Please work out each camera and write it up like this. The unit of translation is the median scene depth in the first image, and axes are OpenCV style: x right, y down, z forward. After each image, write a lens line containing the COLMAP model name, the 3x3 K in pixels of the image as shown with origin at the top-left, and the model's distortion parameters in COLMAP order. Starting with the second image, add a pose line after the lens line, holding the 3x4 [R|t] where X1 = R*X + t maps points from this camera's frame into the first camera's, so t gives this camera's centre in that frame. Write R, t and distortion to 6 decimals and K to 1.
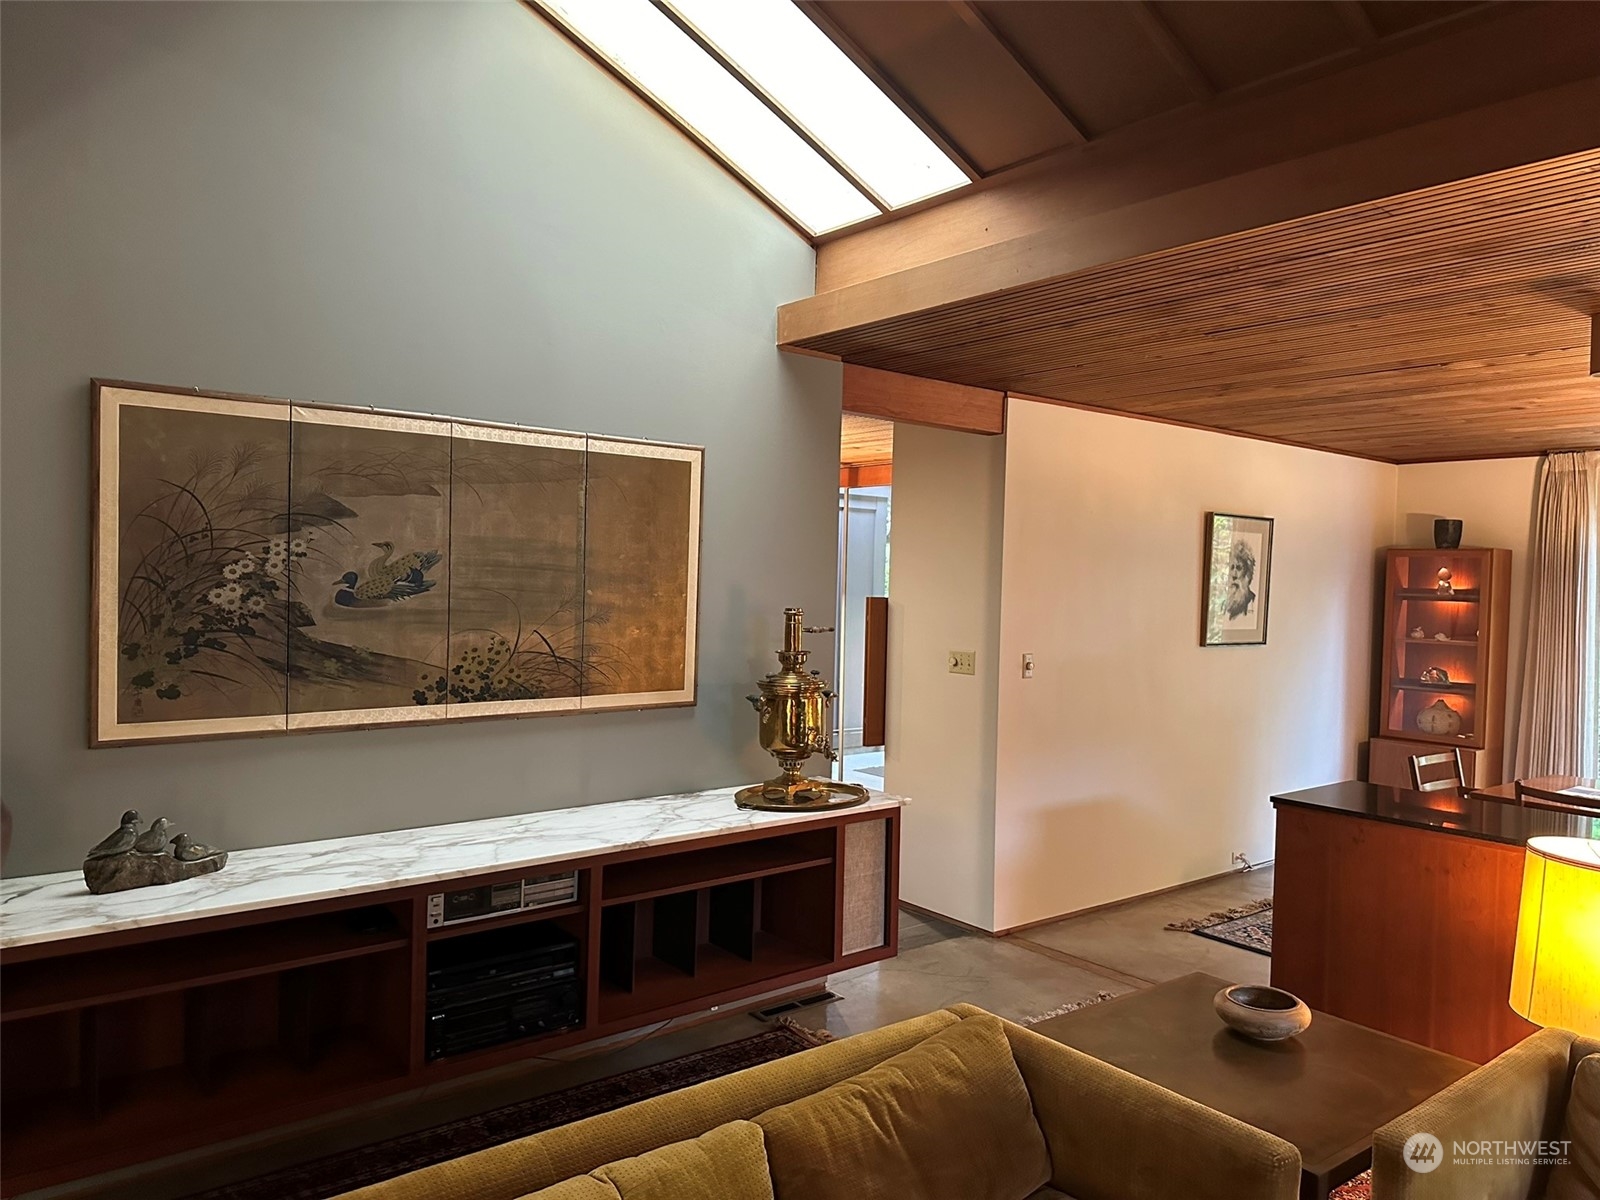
lens RADIAL K [[1116.9, 0, 800.0], [0, 1116.9, 600.0], [0, 0, 1]] dist [0.146266, -0.268177]
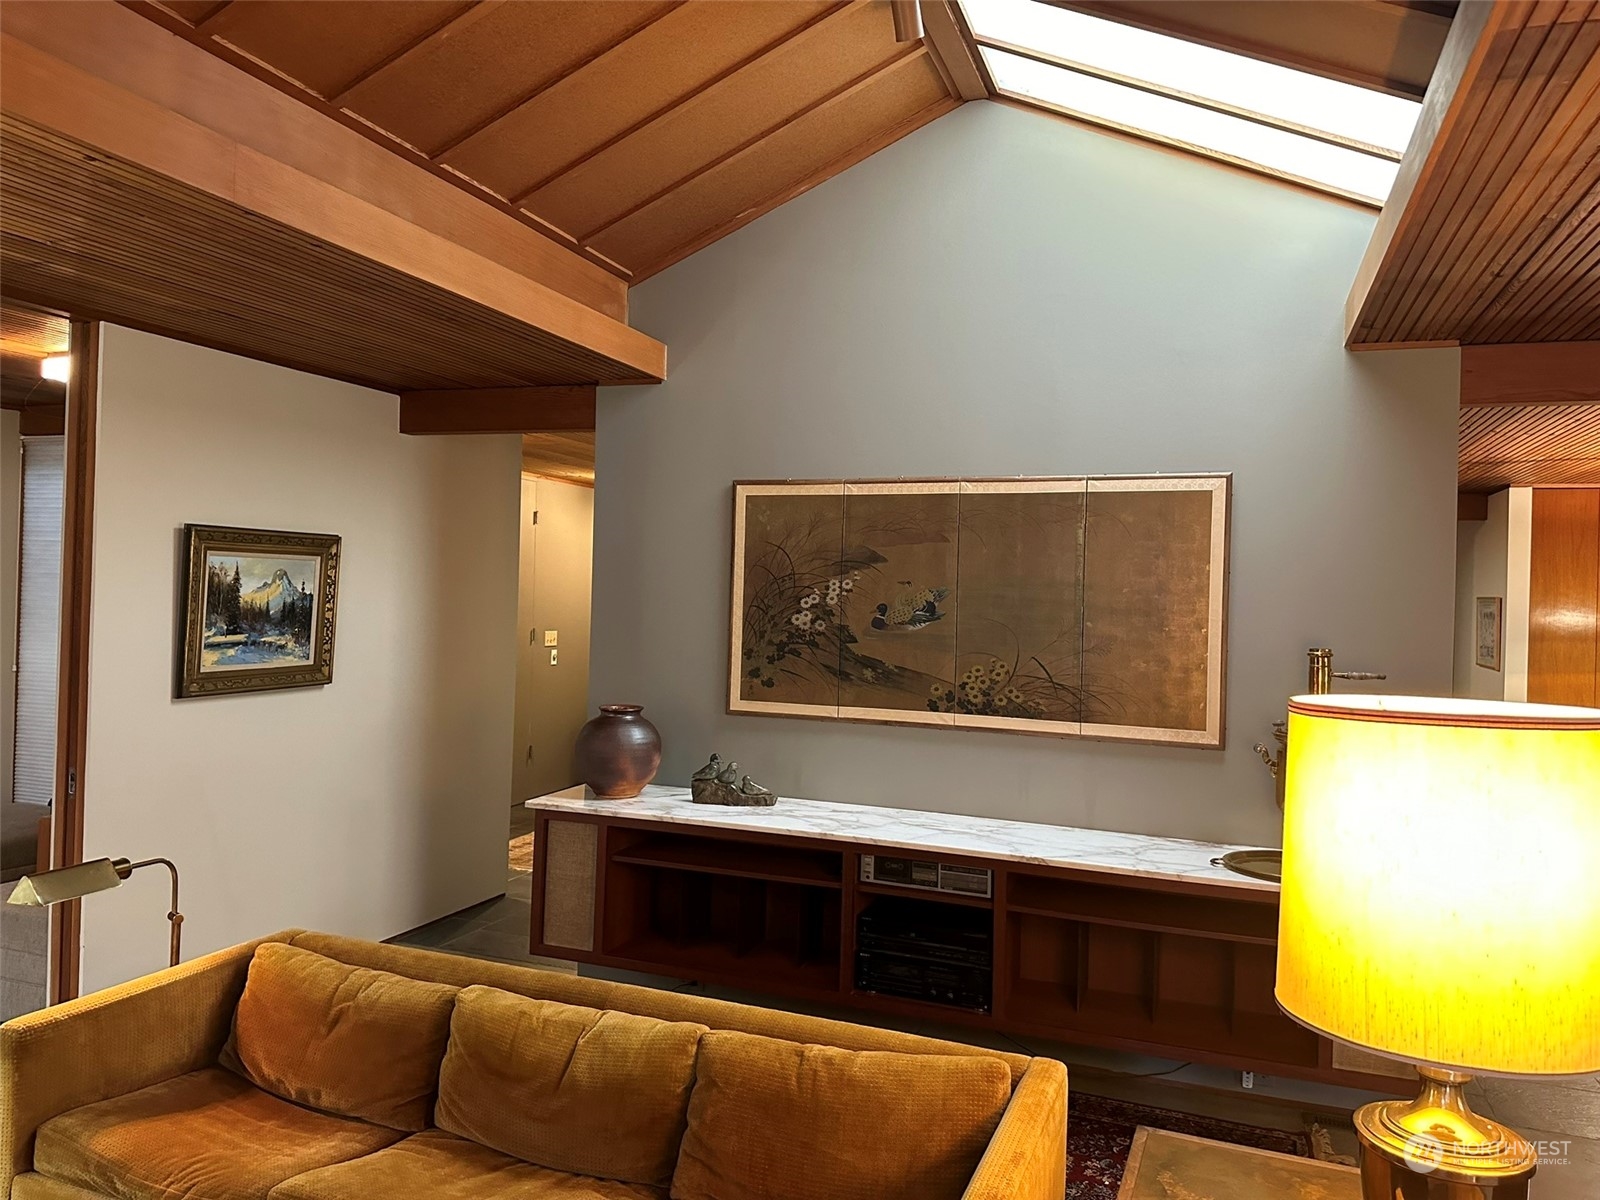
lens RADIAL K [[1109.3, 0, 799.6], [0, 1109.3, 583.4], [0, 0, 1]] dist [0.126963, -0.001499]
pose [[0.498669, -0.019248, -0.866579, 0.664277], [-0.034292, 0.998533, -0.041912, 0.009245], [0.866114, 0.050617, 0.497277, 0.268006]]
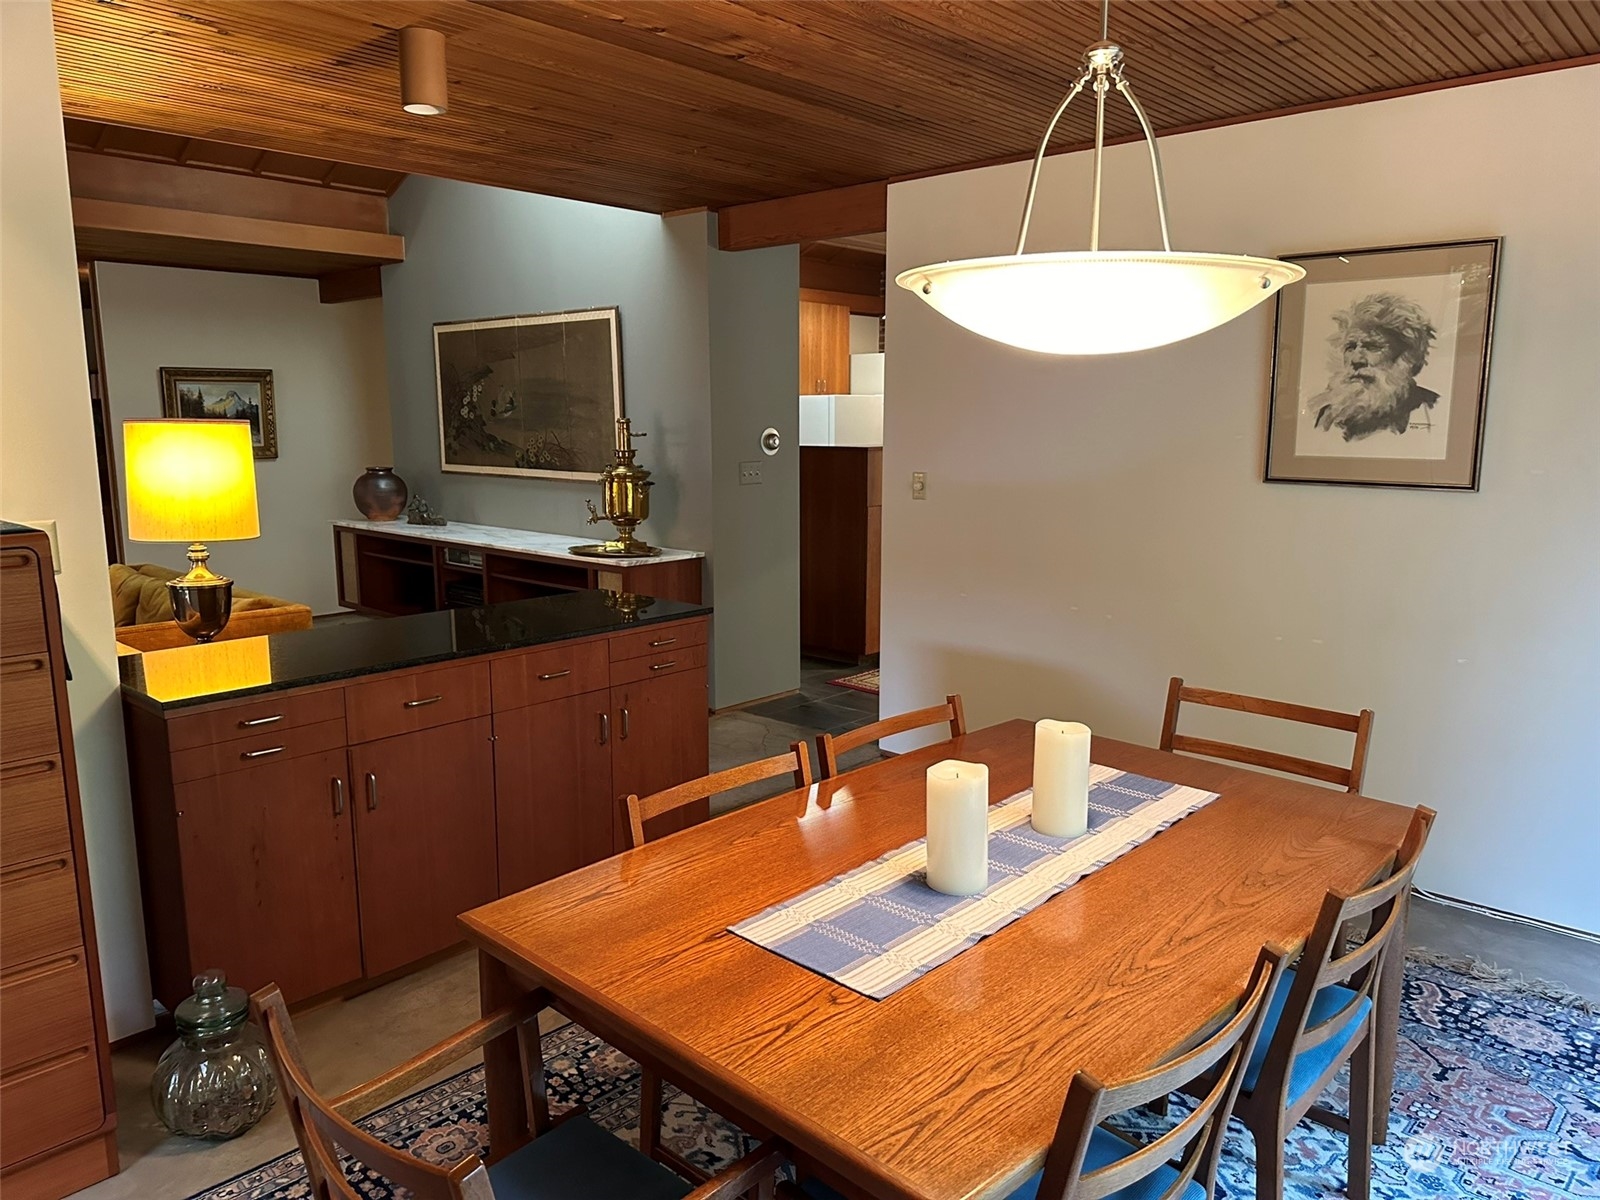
lens RADIAL K [[1129.9, 0, 790.4], [0, 1129.9, 599.9], [0, 0, 1]] dist [0.021624, -0.017805]
pose [[0.141043, 0.135677, -0.980662, 1.733444], [-0.018916, 0.990753, 0.134352, 0.048701], [0.989823, -0.000399, 0.142306, 1.219803]]
